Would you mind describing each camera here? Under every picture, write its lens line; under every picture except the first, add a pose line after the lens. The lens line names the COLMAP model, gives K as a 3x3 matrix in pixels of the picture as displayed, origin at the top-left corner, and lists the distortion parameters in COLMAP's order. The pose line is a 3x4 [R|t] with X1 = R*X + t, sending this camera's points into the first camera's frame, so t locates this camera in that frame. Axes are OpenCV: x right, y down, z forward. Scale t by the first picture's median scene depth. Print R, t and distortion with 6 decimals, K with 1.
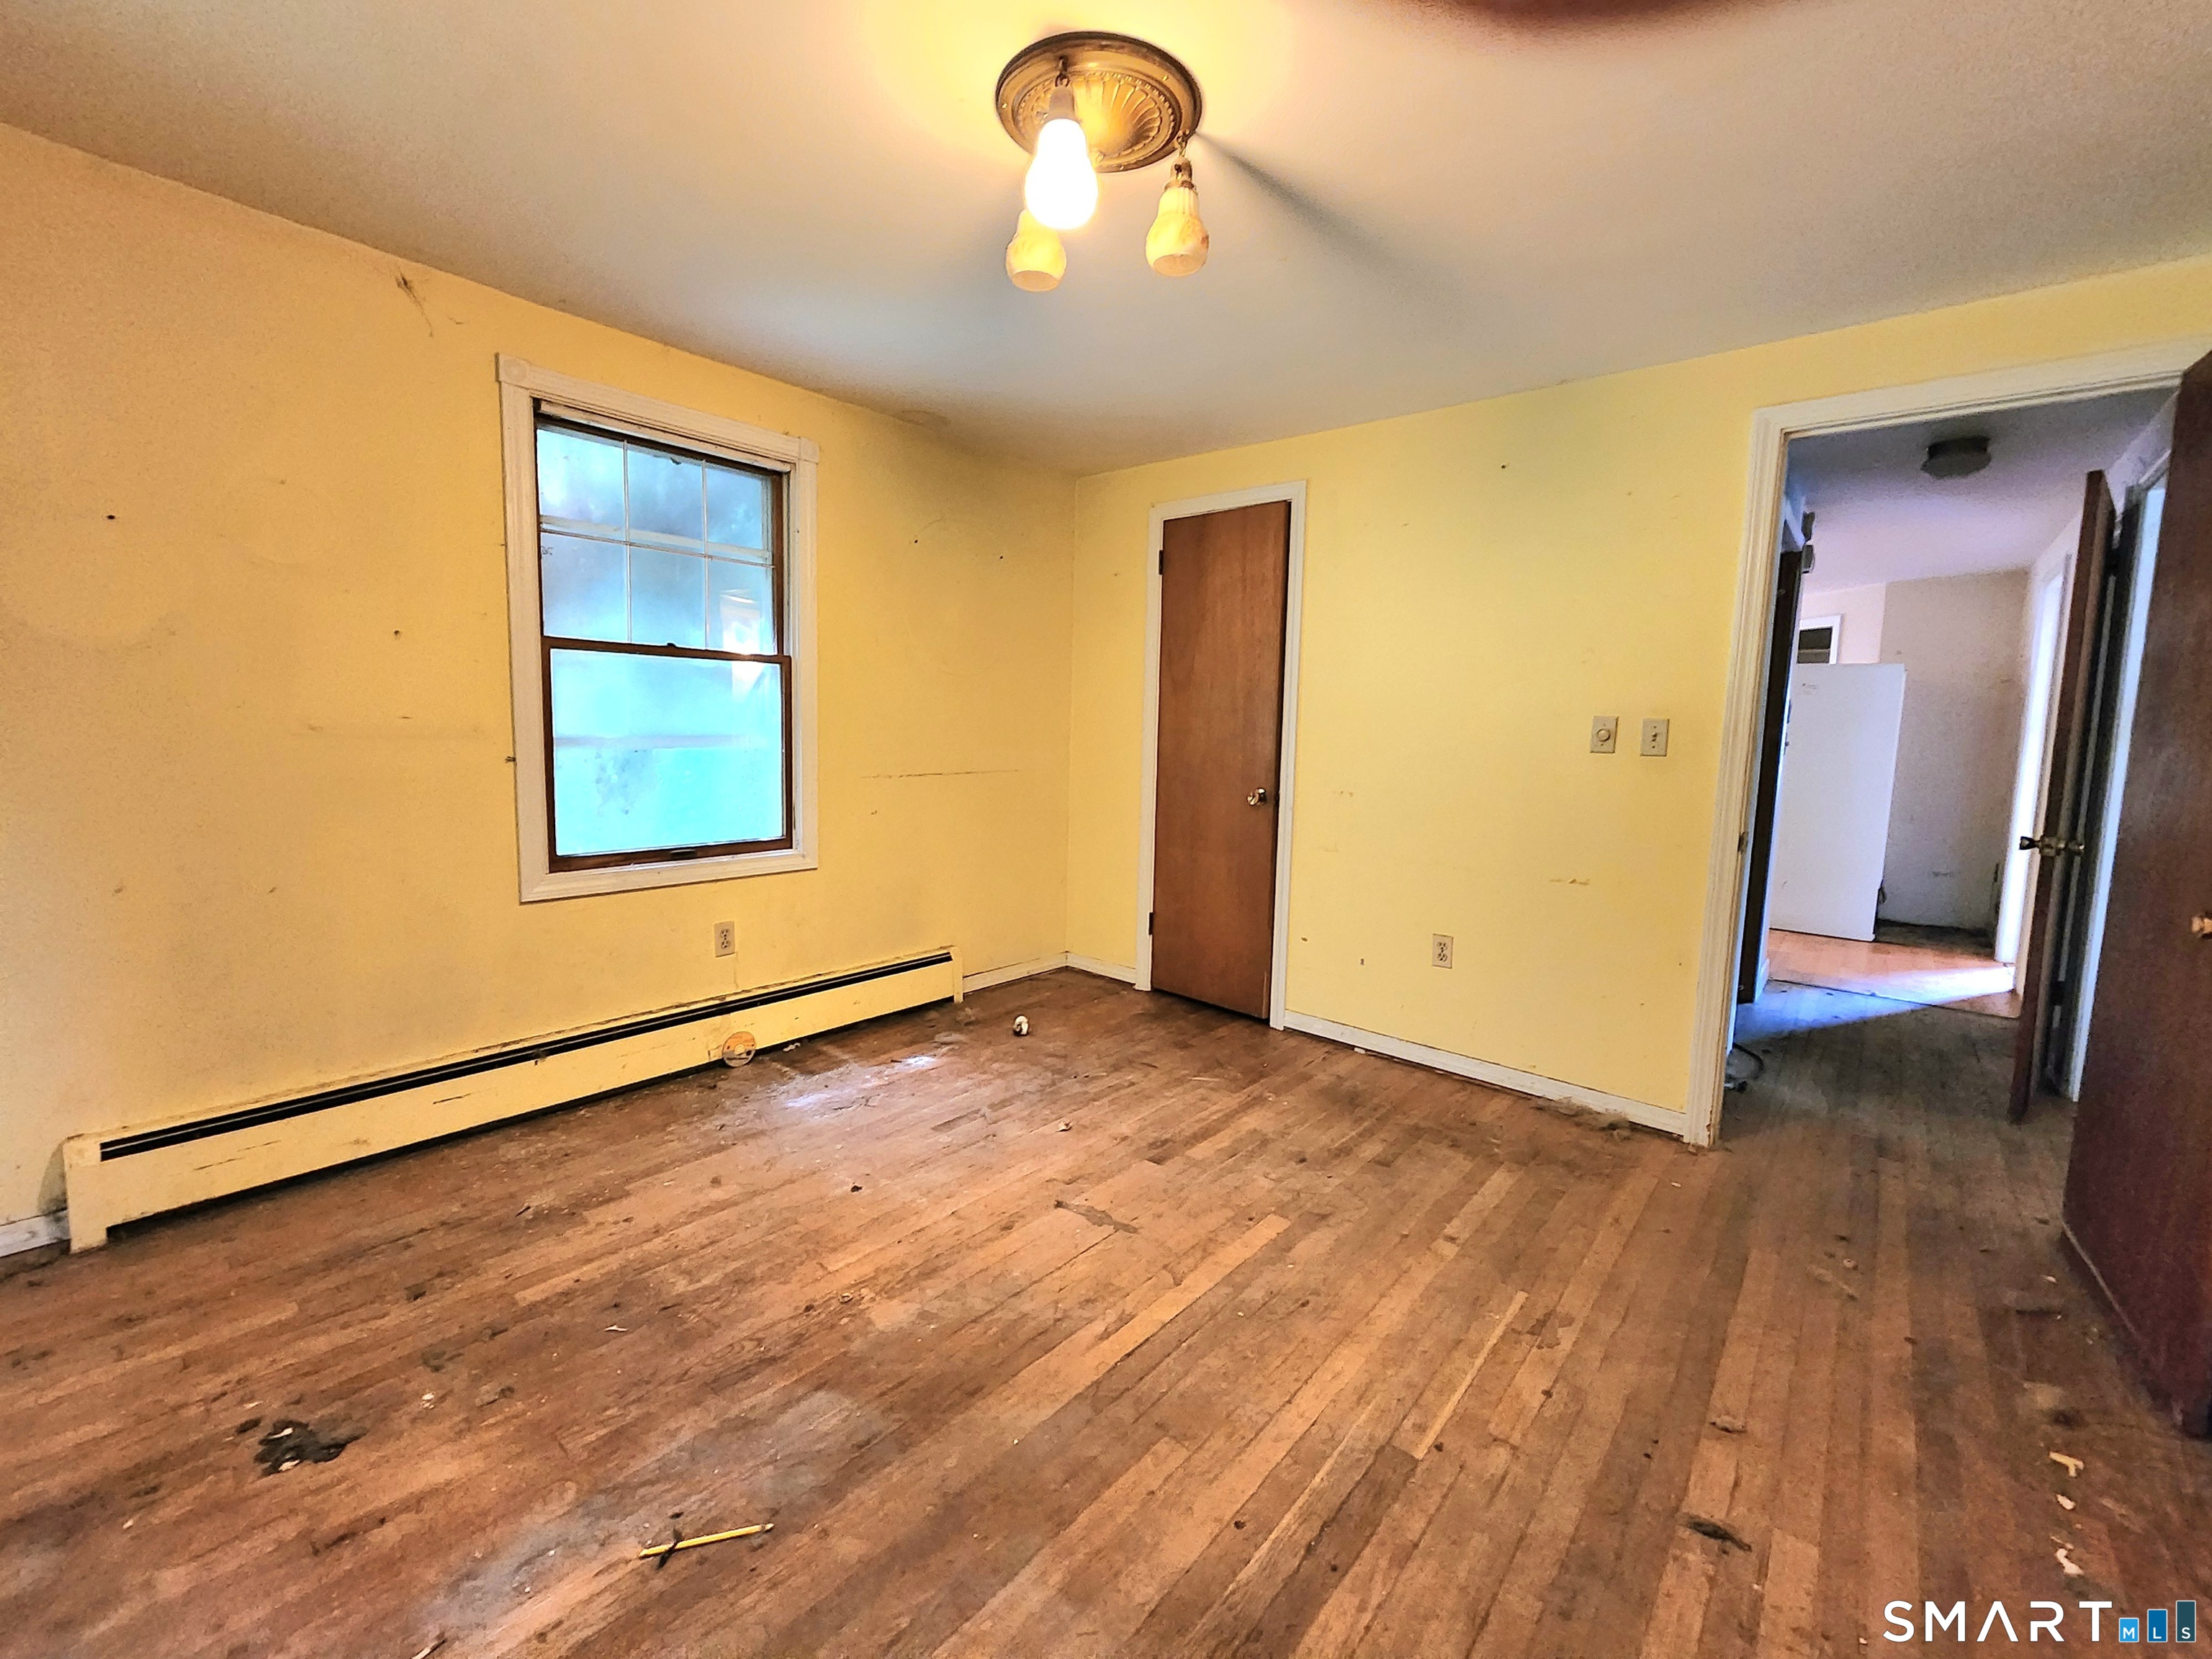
lens RADIAL K [[898.8, 0, 1093.5], [0, 898.8, 818.9], [0, 0, 1]] dist [-0.001104, -0.000653]
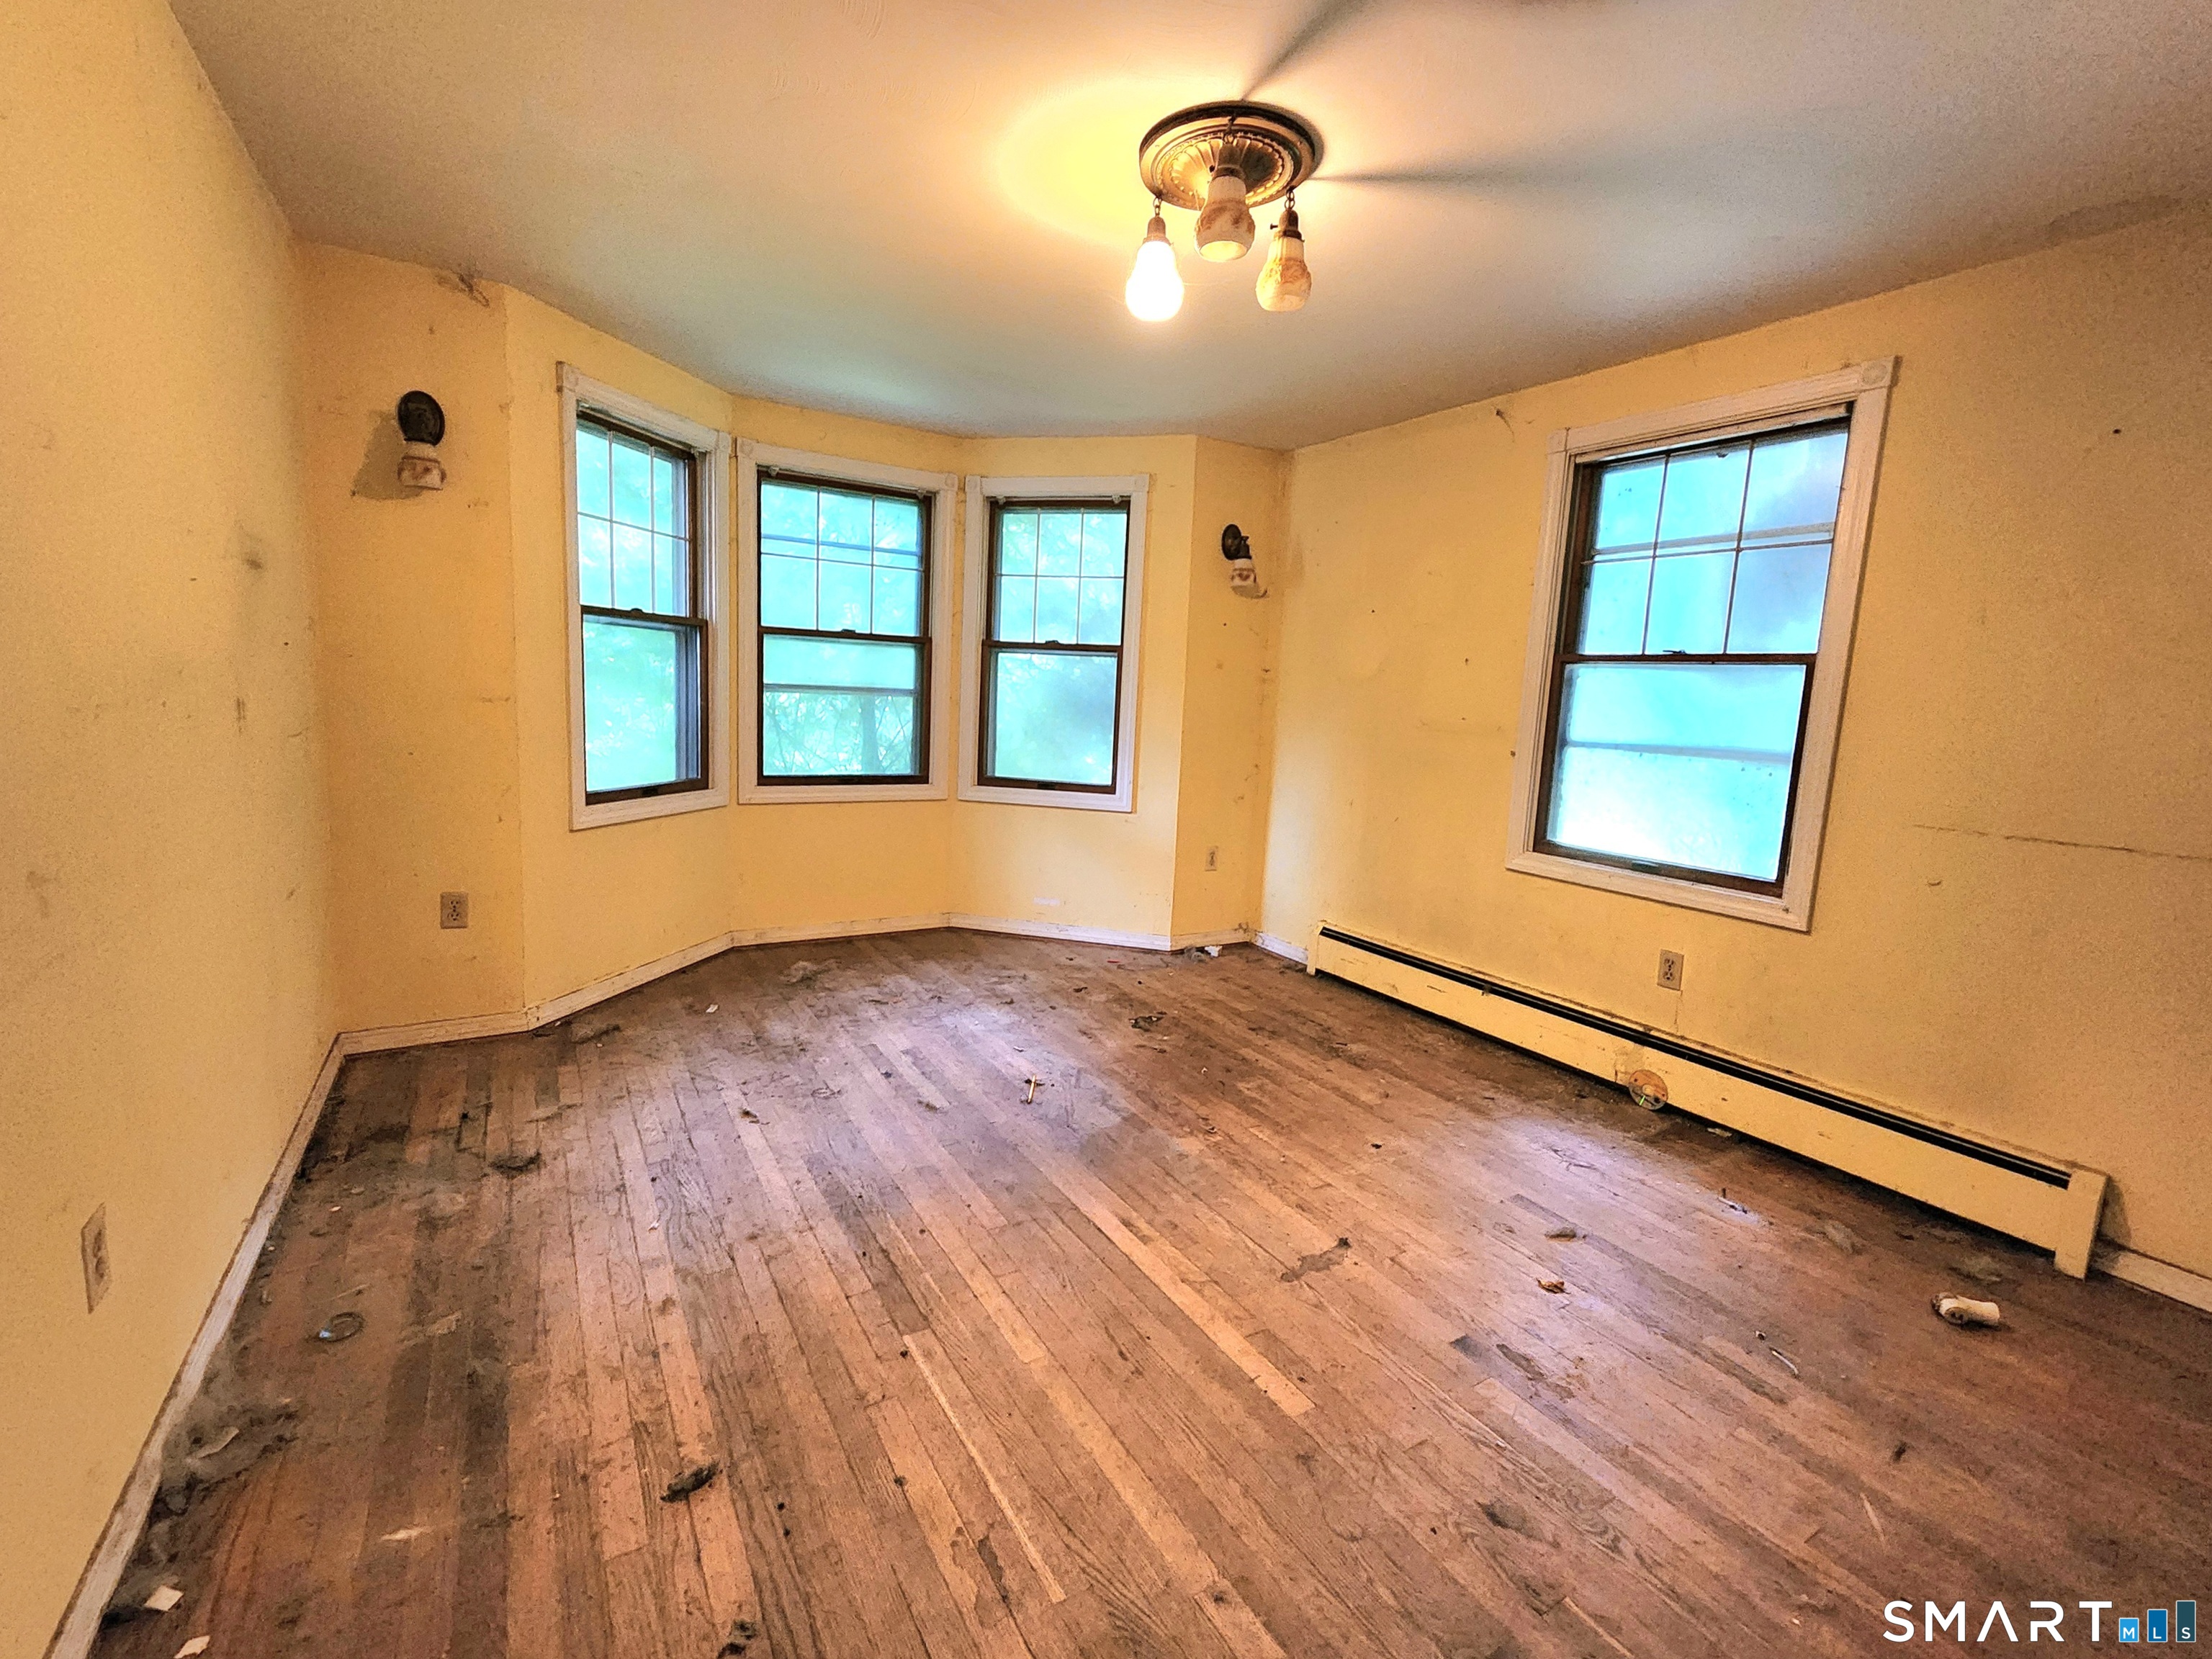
lens RADIAL K [[898.8, 0, 1093.5], [0, 898.8, 818.9], [0, 0, 1]] dist [-0.001104, -0.000653]
pose [[-0.280447, 0.101748, -0.954461, 0.881755], [-0.156898, 0.976133, 0.150159, -0.089380], [0.946960, 0.191865, -0.257790, 0.937746]]
